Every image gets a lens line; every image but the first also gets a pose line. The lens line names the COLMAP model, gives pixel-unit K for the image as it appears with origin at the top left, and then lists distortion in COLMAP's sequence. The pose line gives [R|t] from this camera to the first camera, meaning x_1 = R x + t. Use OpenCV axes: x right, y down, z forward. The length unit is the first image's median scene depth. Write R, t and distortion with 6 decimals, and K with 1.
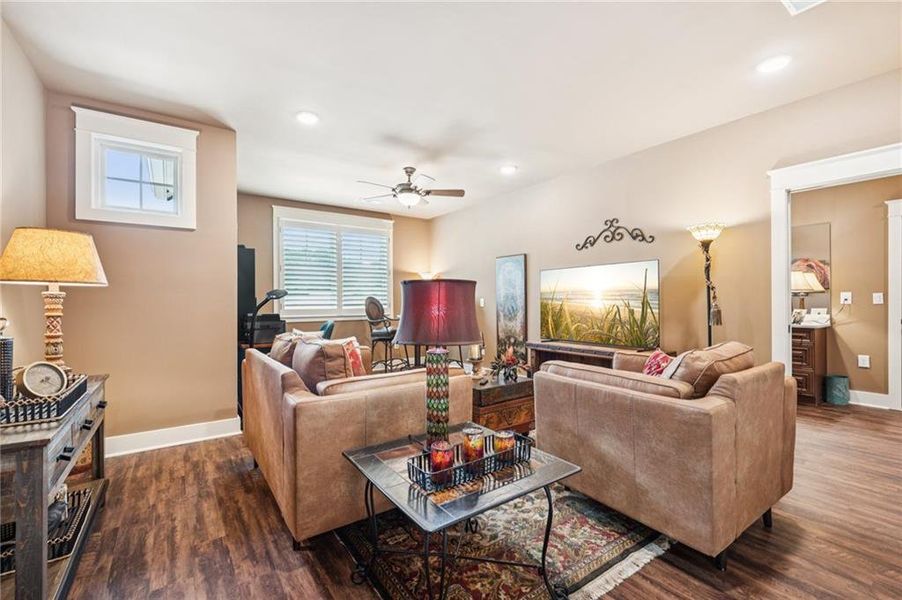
lens RADIAL K [[398.7, 0, 445.5], [0, 398.7, 299.2], [0, 0, 1]] dist [-0.003537, -0.000455]
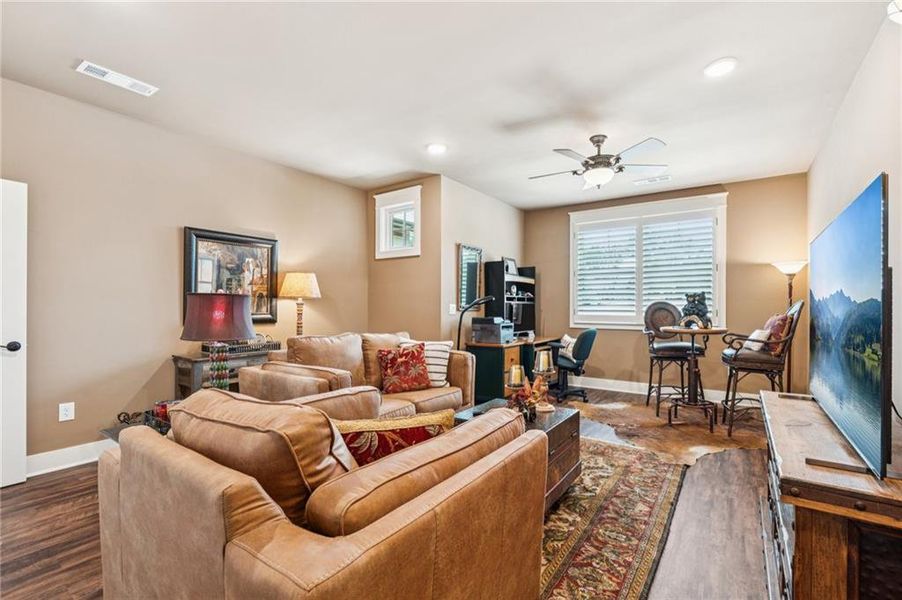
lens RADIAL K [[398.7, 0, 445.7], [0, 398.7, 303.8], [0, 0, 1]] dist [-0.003537, -0.000455]
pose [[0.323931, 0.001836, -0.946079, 0.548426], [-0.001561, 0.999998, 0.001406, -0.003898], [0.946079, 0.001021, 0.323933, 0.469158]]
